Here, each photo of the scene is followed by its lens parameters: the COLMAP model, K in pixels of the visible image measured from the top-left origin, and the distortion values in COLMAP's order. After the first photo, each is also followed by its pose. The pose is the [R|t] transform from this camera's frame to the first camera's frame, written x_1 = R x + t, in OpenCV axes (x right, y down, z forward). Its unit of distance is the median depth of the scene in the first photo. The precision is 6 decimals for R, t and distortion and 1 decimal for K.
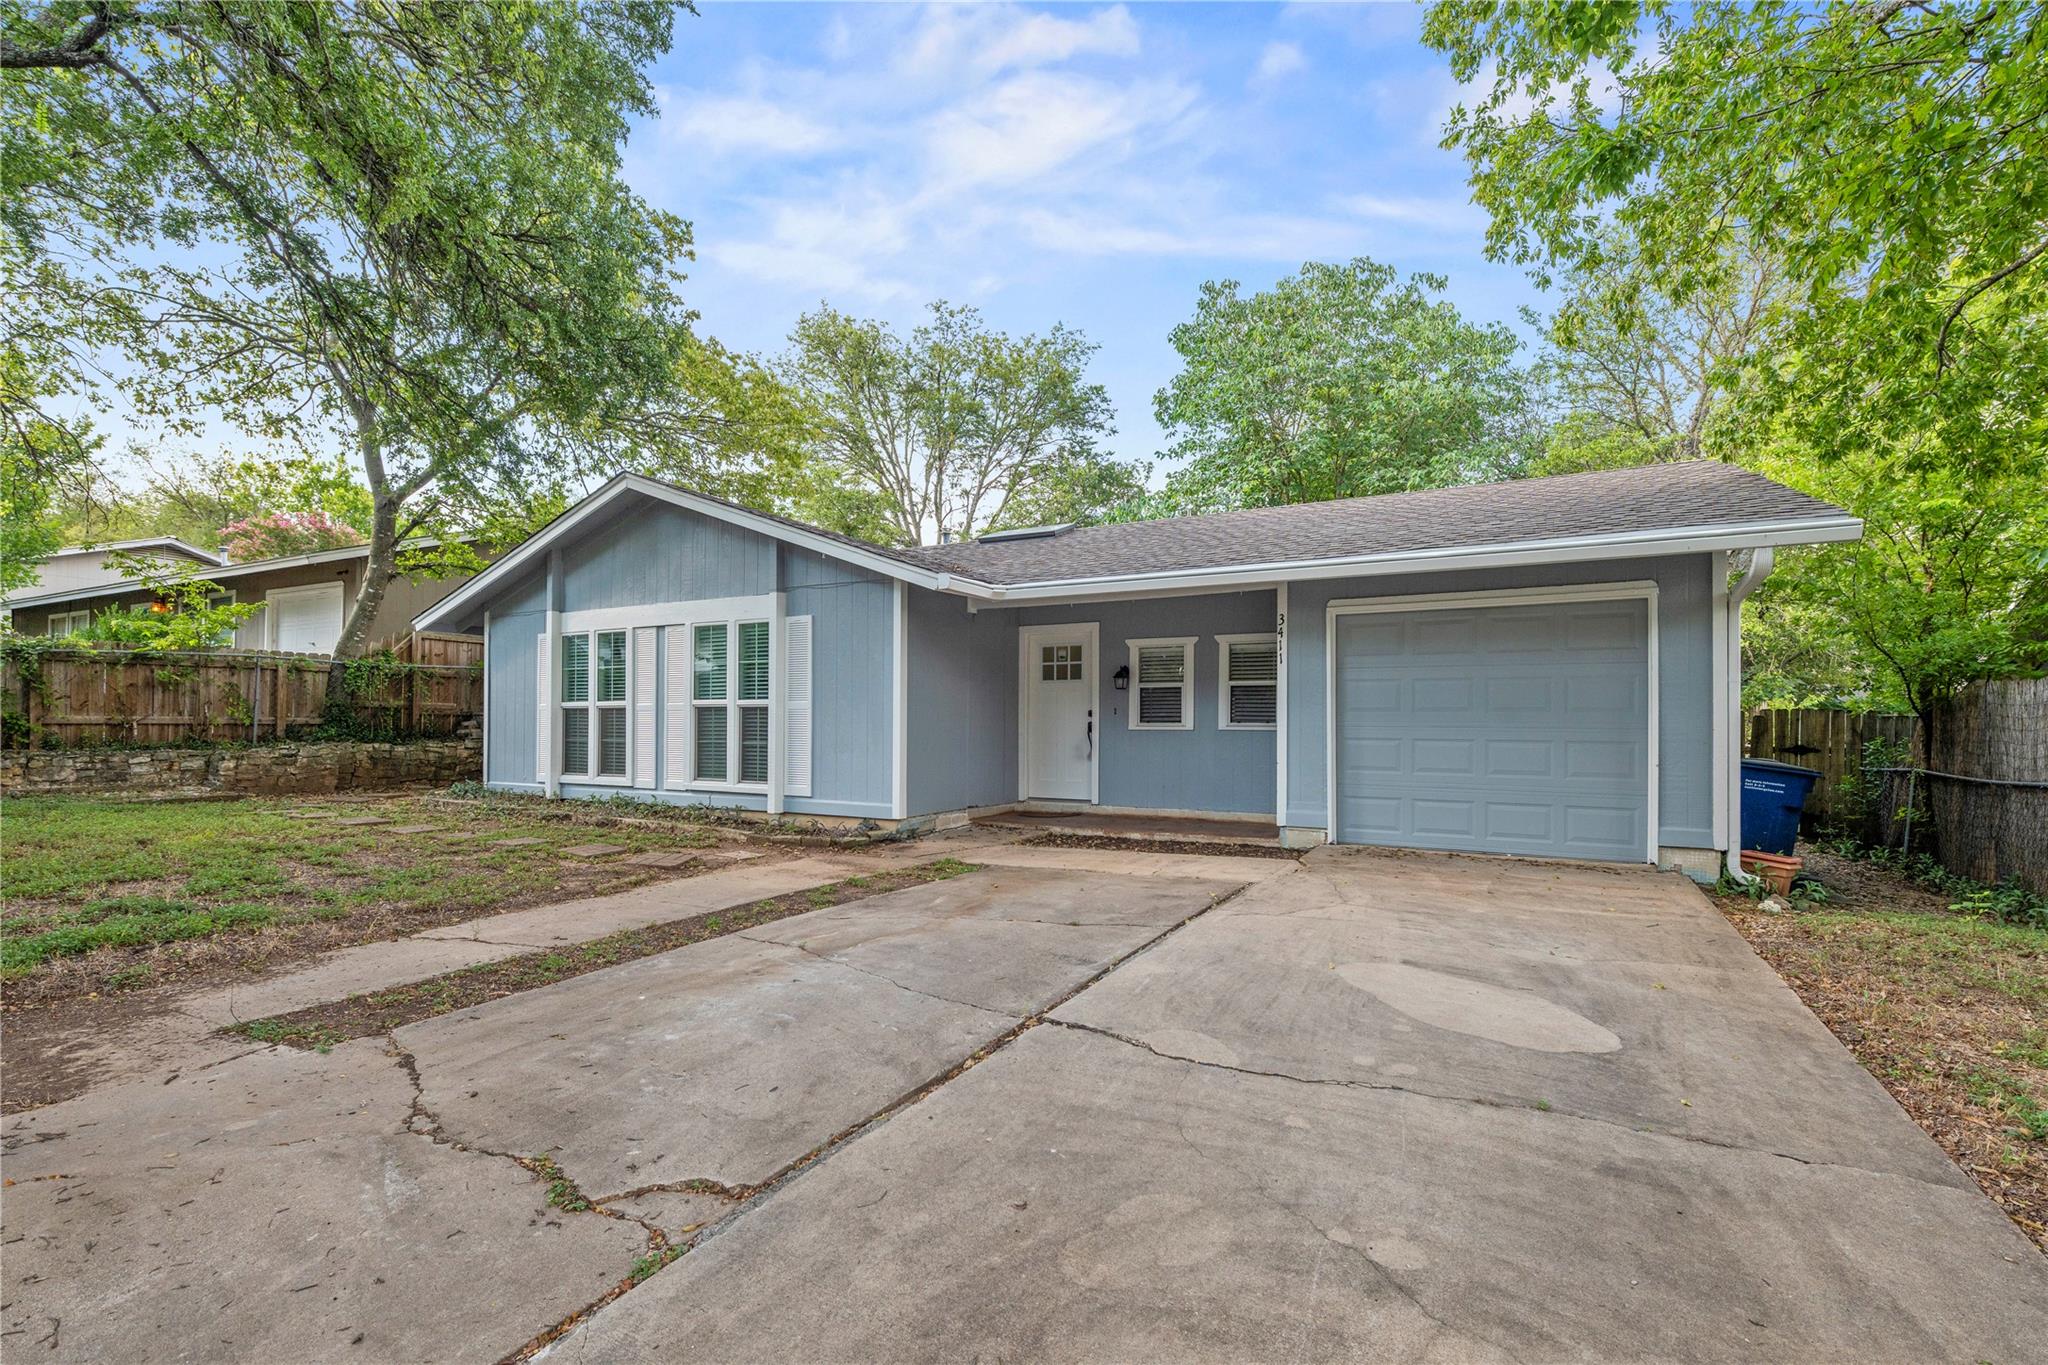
lens RADIAL K [[921.5, 0, 1030.6], [0, 921.5, 714.4], [0, 0, 1]] dist [0.002645, 0.000073]
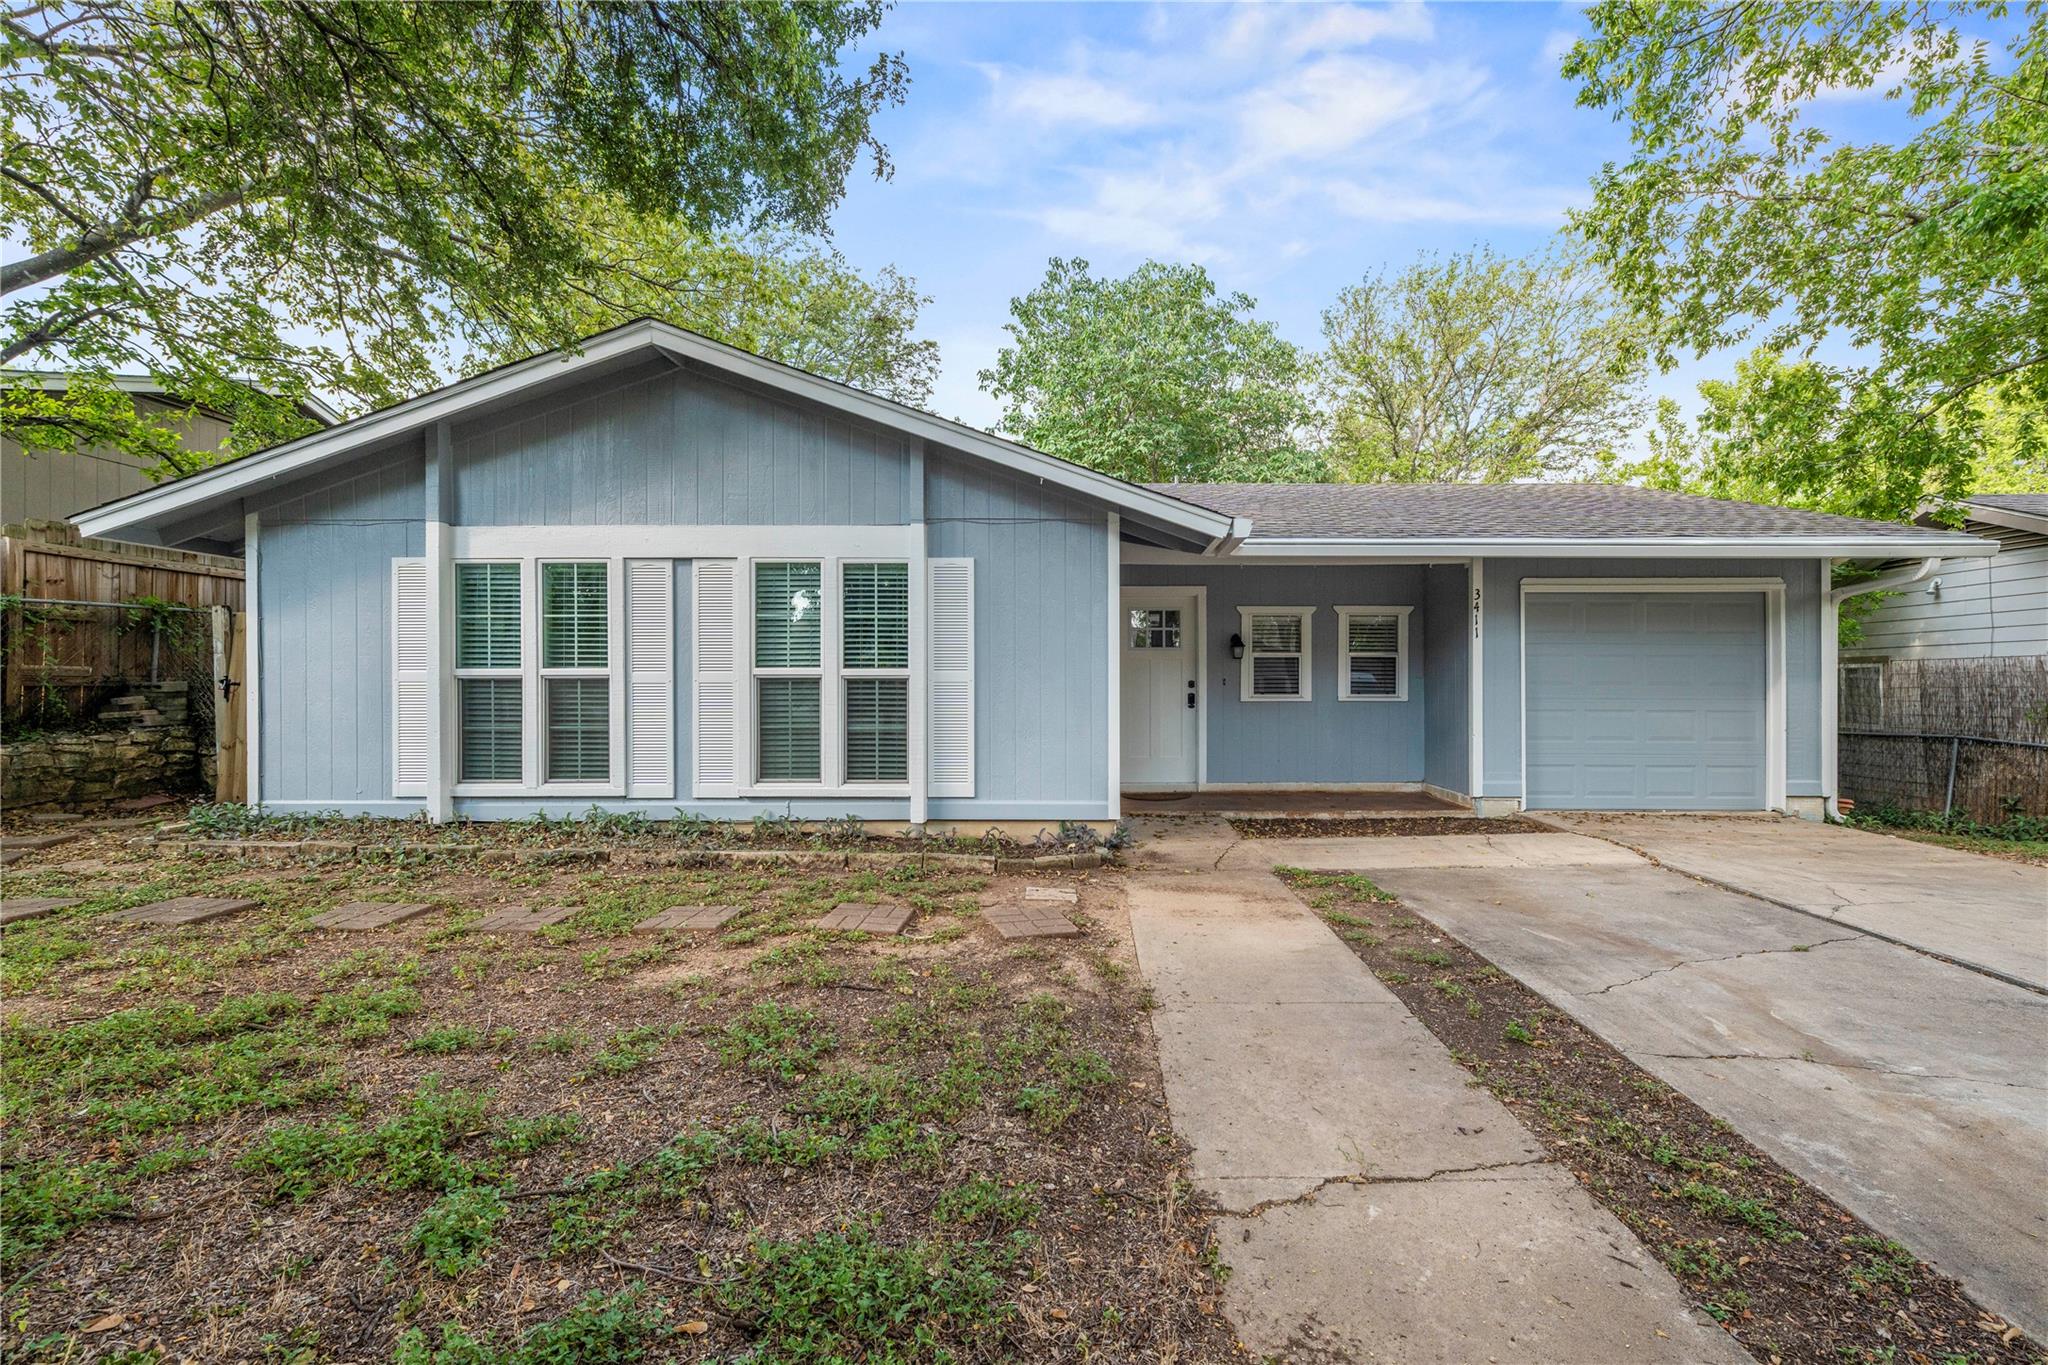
lens RADIAL K [[846.1, 0, 1172.8], [0, 846.1, 680.7], [0, 0, 1]] dist [0.000602, 0.000136]
pose [[0.876554, -0.001003, 0.481302, -0.398091], [-0.002073, 0.999981, 0.005861, -0.010414], [-0.481299, -0.006135, 0.876535, 0.286821]]
